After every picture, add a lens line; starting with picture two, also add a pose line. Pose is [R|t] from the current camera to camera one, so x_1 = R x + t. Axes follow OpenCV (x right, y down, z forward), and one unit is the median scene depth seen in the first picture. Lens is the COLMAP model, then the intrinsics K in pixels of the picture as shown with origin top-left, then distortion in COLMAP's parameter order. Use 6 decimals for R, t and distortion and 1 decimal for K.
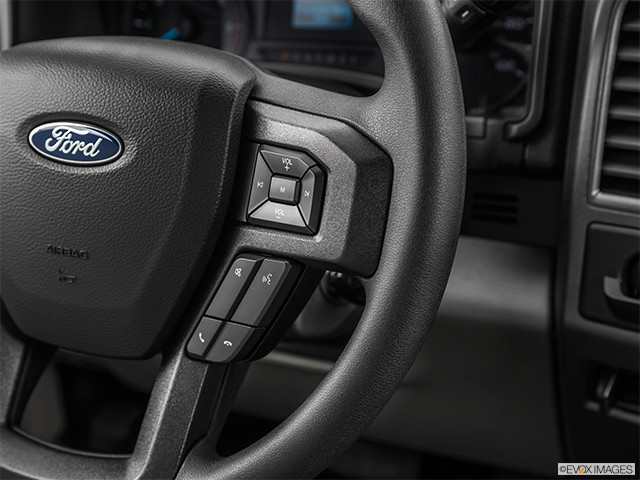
lens RADIAL K [[978.1, 0, 319.8], [0, 978.1, 239.9], [0, 0, 1]] dist [0.045448, 0.000000]
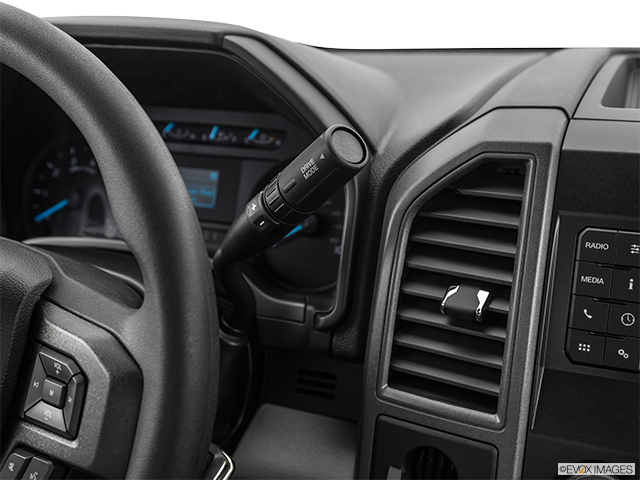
lens RADIAL K [[815.5, 0, 320.2], [0, 815.5, 240.1], [0, 0, 1]] dist [0.031349, 0.000000]
pose [[0.999074, 0.042929, -0.002820, 0.230419], [-0.042991, 0.993754, -0.102980, -0.127071], [-0.001618, 0.103006, 0.994679, 0.094544]]
